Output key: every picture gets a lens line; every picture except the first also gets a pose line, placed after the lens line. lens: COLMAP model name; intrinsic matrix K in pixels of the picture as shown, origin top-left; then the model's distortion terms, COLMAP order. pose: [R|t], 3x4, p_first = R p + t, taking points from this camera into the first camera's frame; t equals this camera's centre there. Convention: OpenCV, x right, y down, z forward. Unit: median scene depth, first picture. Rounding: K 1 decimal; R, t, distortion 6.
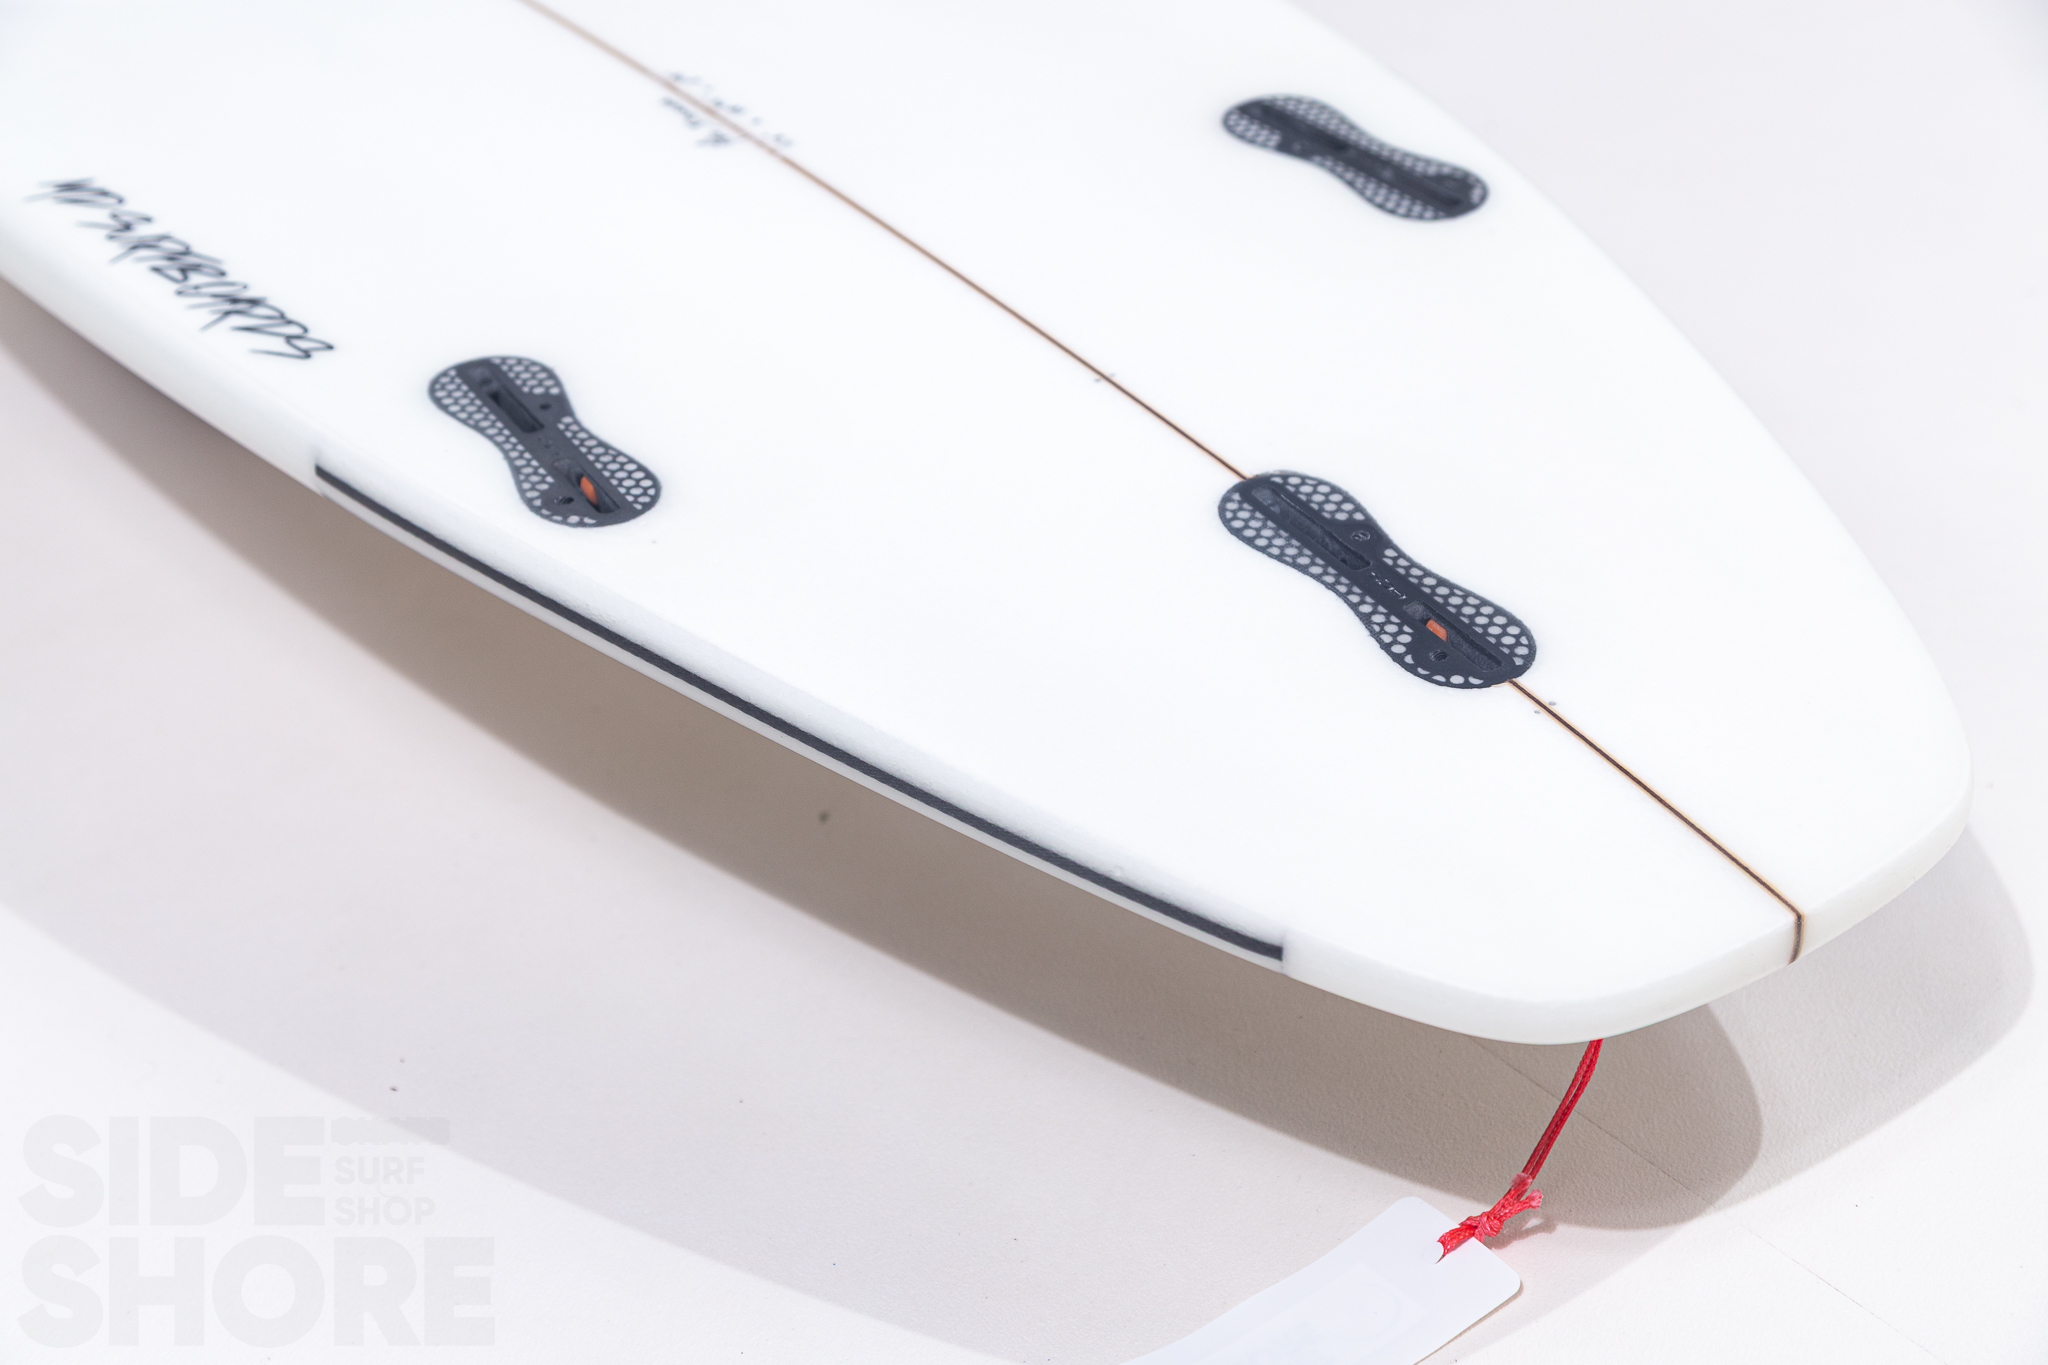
lens RADIAL K [[3271.0, 0, 1024.0], [0, 3271.0, 682.5], [0, 0, 1]] dist [-0.079525, -0.029461]
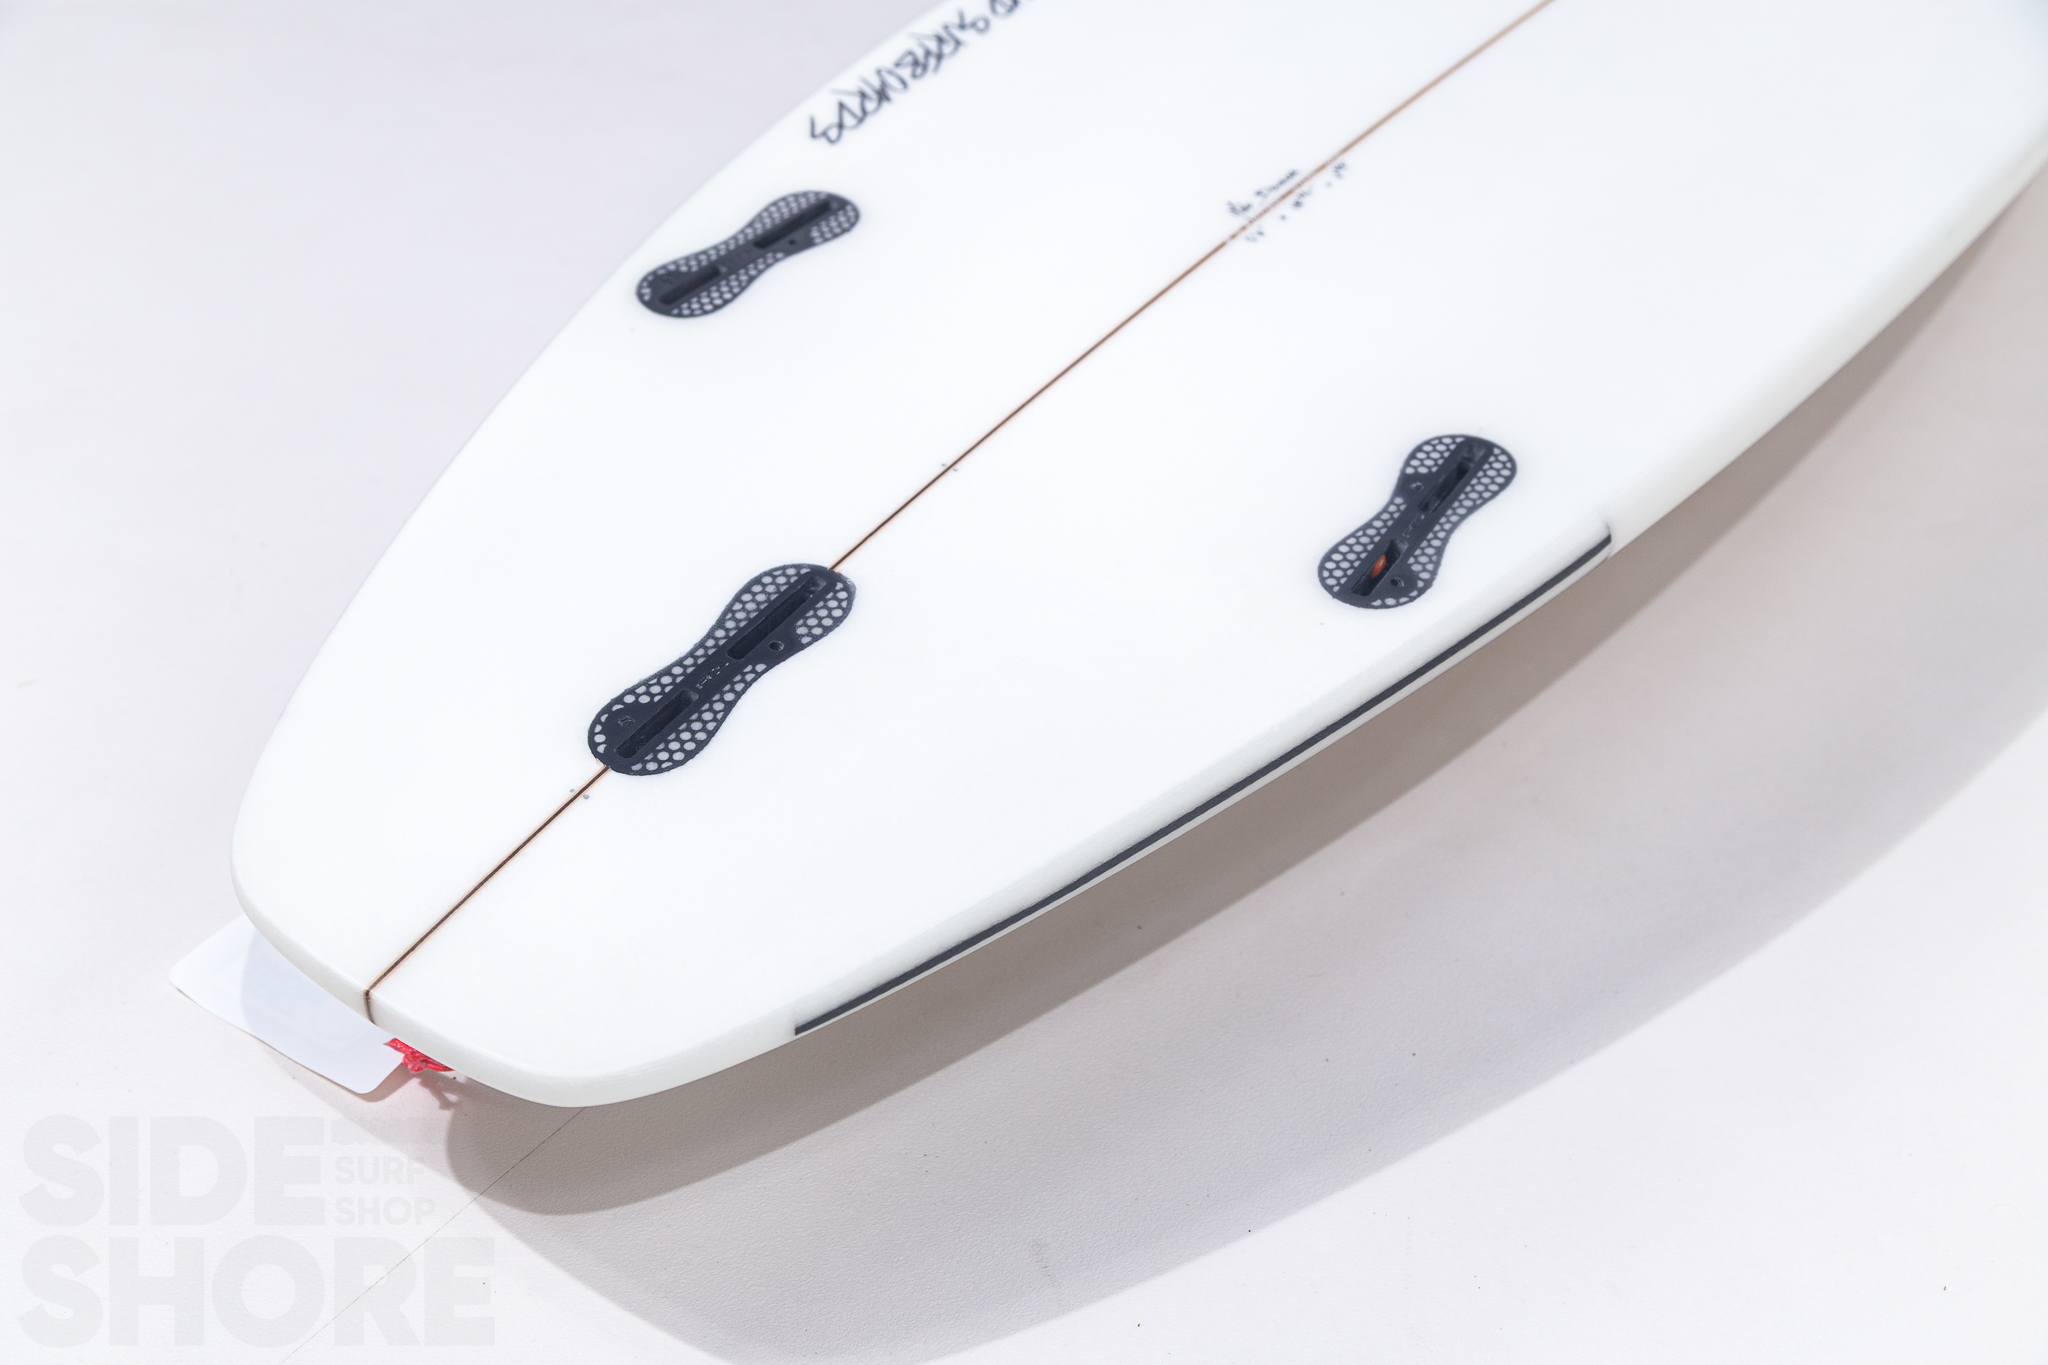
lens RADIAL K [[2523.6, 0, 1024.0], [0, 2523.6, 682.5], [0, 0, 1]] dist [-0.004664, -0.007819]
pose [[0.343880, 0.639116, -0.687951, 0.699522], [-0.545882, 0.732180, 0.407340, -0.414090], [0.764042, 0.235464, 0.600664, 0.462749]]
